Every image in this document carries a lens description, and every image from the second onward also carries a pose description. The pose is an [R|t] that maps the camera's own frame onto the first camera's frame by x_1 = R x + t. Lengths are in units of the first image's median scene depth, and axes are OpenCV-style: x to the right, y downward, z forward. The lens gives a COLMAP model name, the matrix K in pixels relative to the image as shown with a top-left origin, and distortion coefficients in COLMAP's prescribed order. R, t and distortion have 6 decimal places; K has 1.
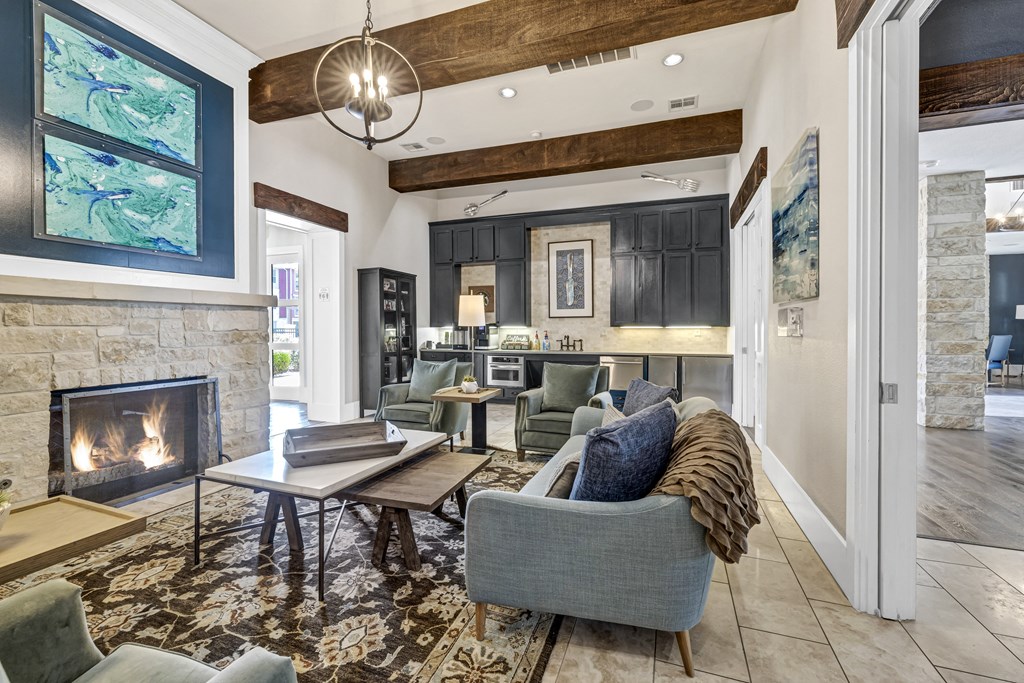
lens RADIAL K [[417.9, 0, 512.3], [0, 417.9, 332.0], [0, 0, 1]] dist [-0.000235, -0.000030]
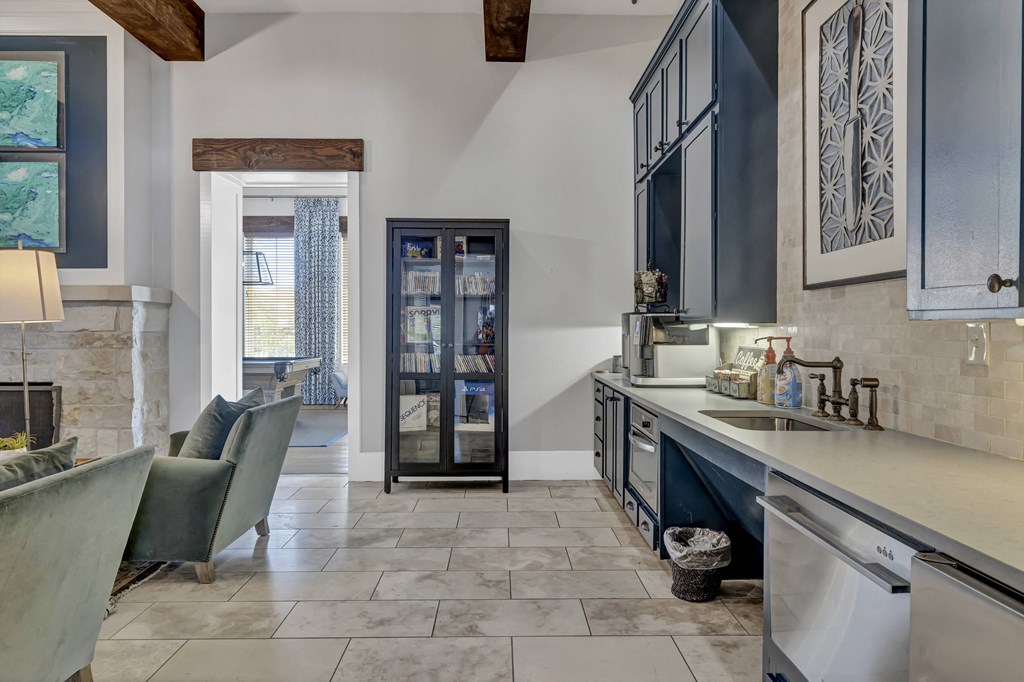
lens RADIAL K [[593.9, 0, 512.0], [0, 593.9, 341.0], [0, 0, 1]] dist [-0.000194, -0.001042]
pose [[0.370110, 0.011315, -0.928919, 0.722872], [-0.011560, 0.999905, 0.007574, -0.002874], [0.928916, 0.007935, 0.370206, 1.327955]]
